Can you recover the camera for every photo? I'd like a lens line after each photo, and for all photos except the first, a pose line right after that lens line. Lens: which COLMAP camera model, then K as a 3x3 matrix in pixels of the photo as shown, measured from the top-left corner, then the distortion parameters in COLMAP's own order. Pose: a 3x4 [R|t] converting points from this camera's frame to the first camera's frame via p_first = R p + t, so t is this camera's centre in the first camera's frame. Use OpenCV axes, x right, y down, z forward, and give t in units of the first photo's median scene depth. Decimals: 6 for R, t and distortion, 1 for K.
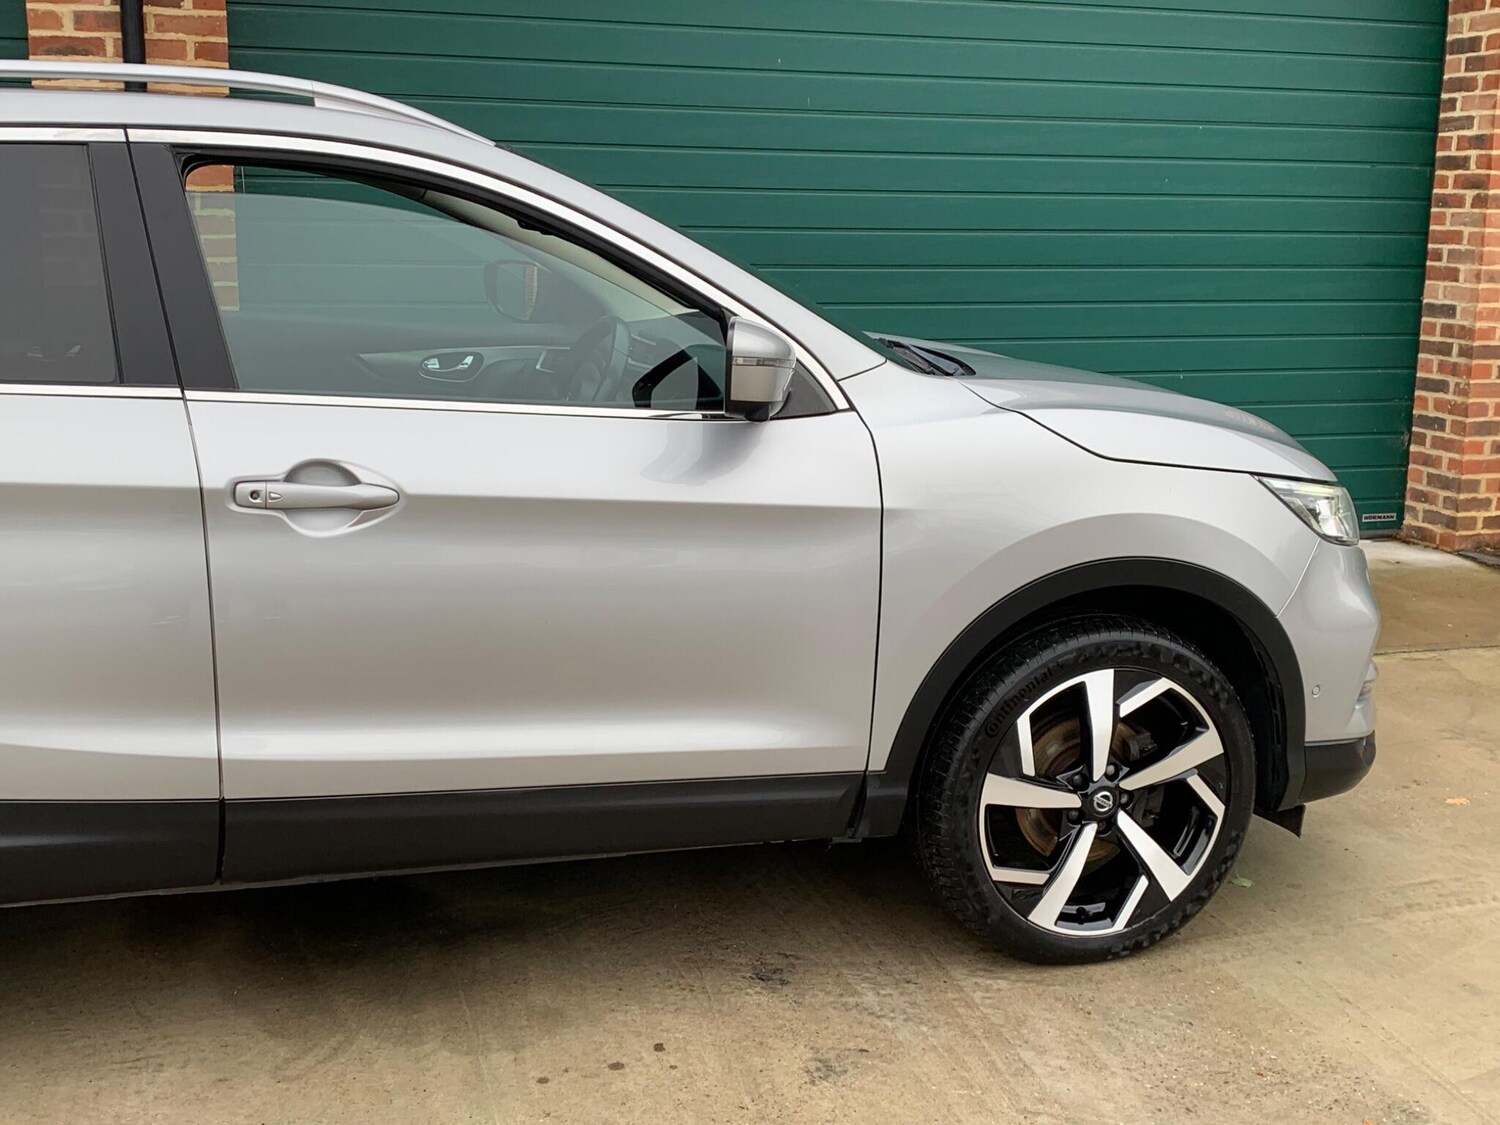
lens RADIAL K [[1753.0, 0, 761.3], [0, 1753.0, 561.3], [0, 0, 1]] dist [0.025375, 0.000000]
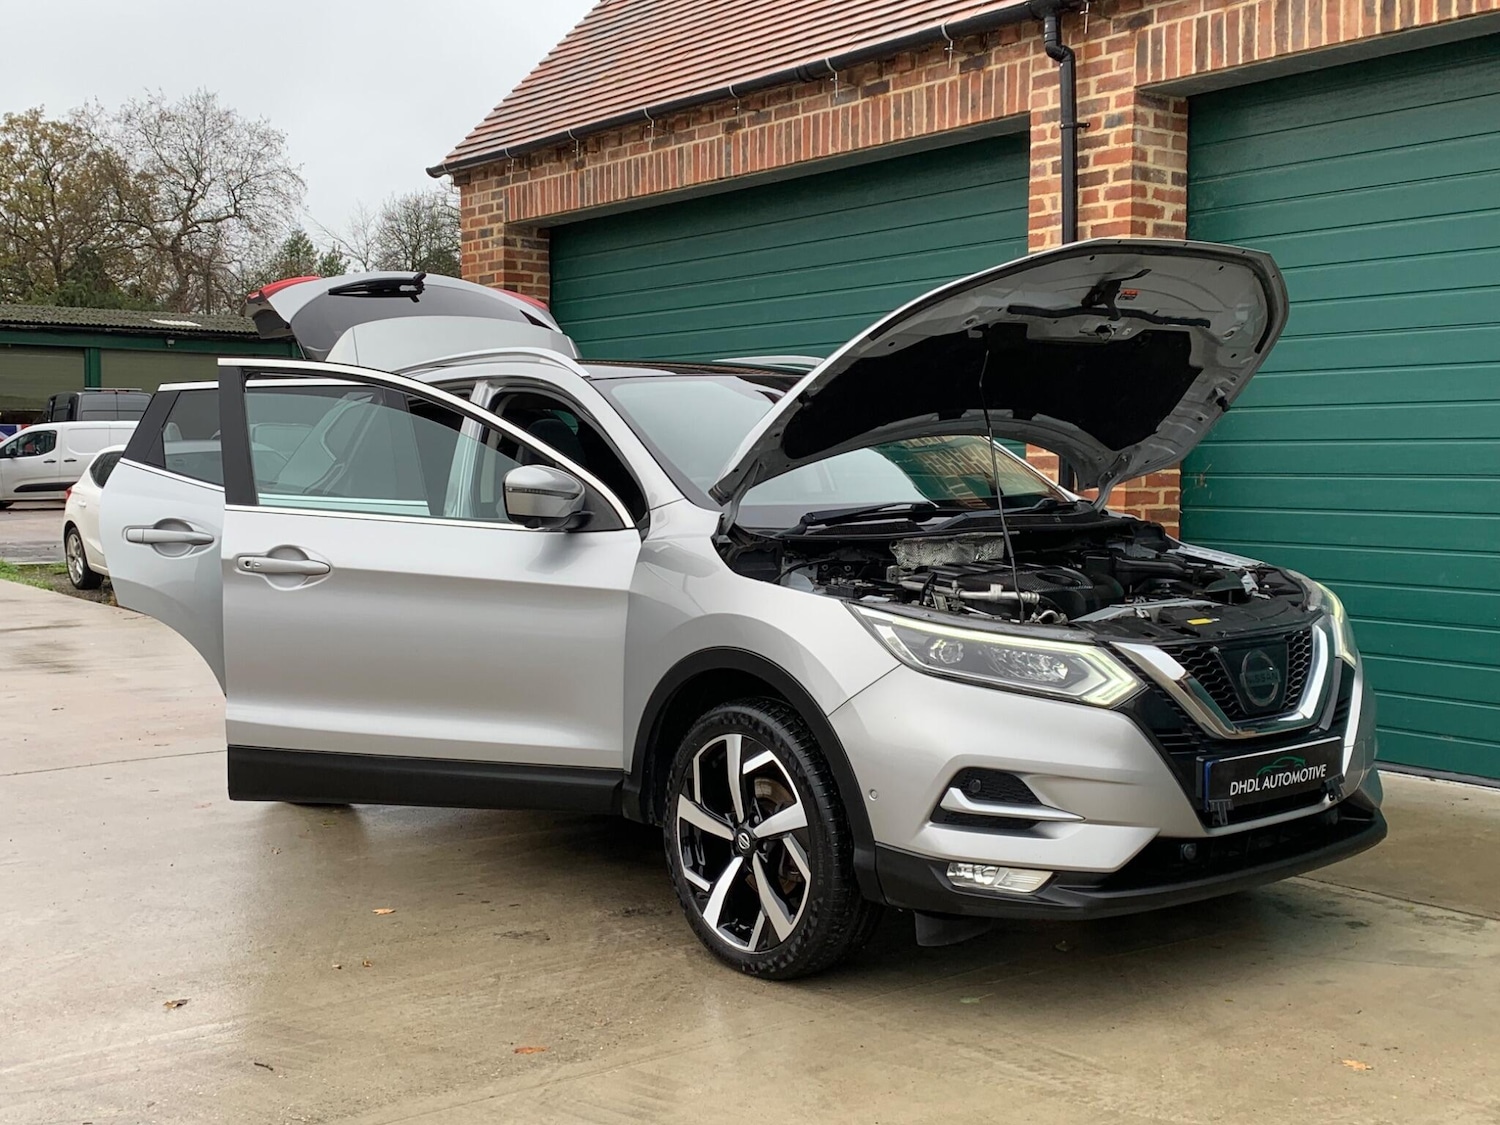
lens RADIAL K [[1741.0, 0, 744.0], [0, 1741.0, 553.6], [0, 0, 1]] dist [0.026284, 0.000000]
pose [[0.346497, 0.031856, -0.937510, 1.397769], [-0.180973, 0.982918, -0.033488, -0.028468], [0.920429, 0.181267, 0.346343, 0.514043]]
